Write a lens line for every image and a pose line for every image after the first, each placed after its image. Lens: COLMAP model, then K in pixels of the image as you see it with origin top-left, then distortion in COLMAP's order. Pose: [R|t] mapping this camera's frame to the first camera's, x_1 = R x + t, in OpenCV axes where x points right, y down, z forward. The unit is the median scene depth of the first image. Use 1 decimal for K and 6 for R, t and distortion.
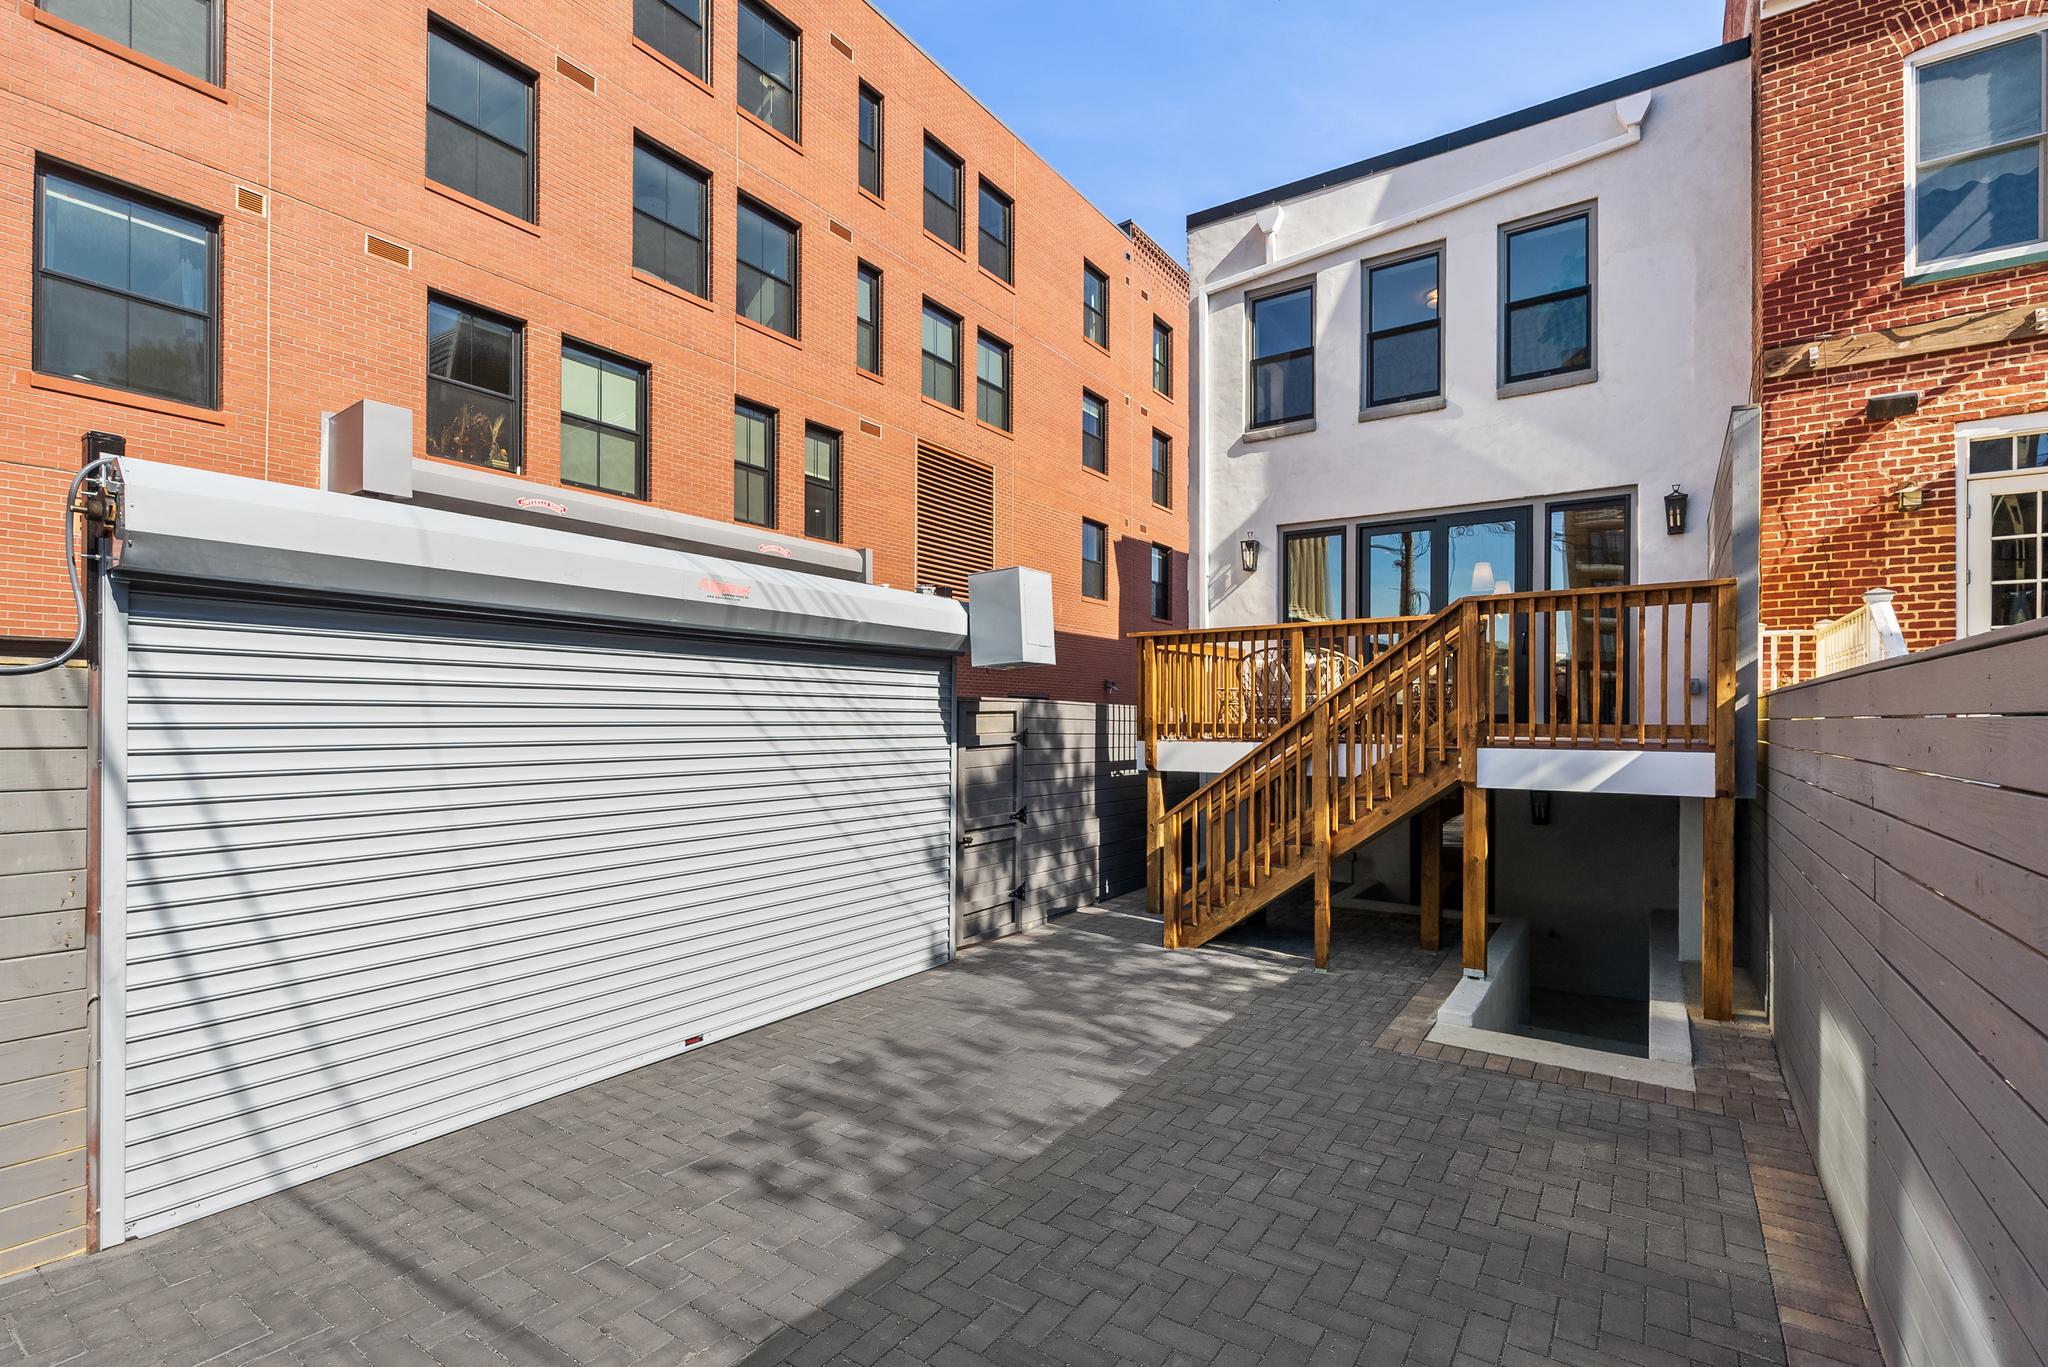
lens RADIAL K [[927.1, 0, 1033.6], [0, 927.1, 703.7], [0, 0, 1]] dist [-0.001673, 0.002185]
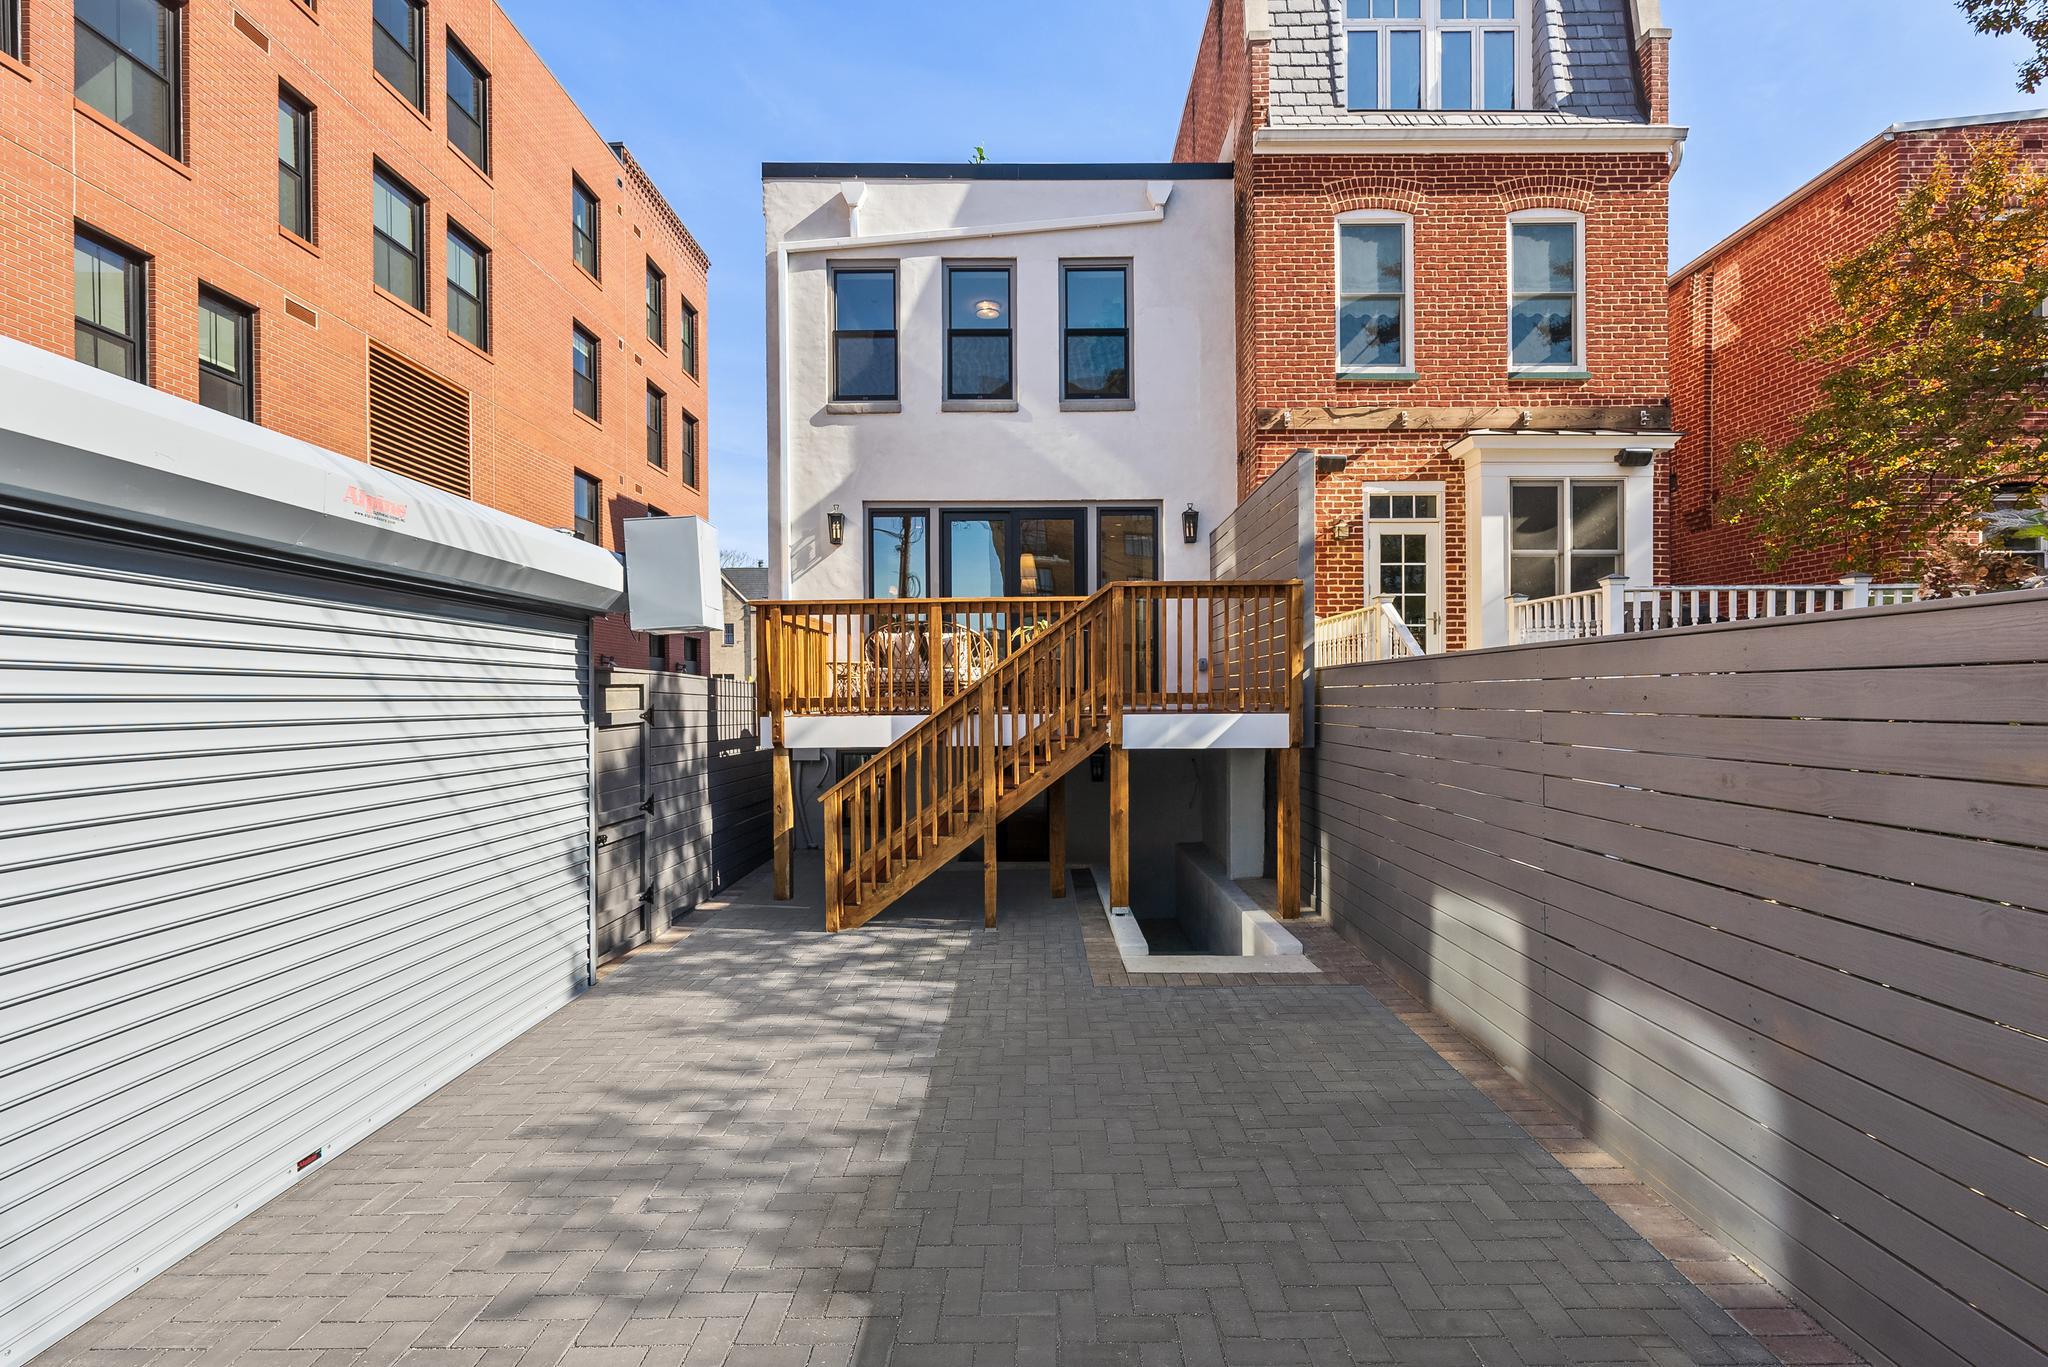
lens RADIAL K [[927.1, 0, 1030.9], [0, 927.1, 689.8], [0, 0, 1]] dist [-0.001673, 0.002185]
pose [[0.829119, -0.004386, 0.559055, -0.216880], [0.000971, 0.999979, 0.006405, 0.008471], [-0.559071, -0.004768, 0.829106, 0.094353]]
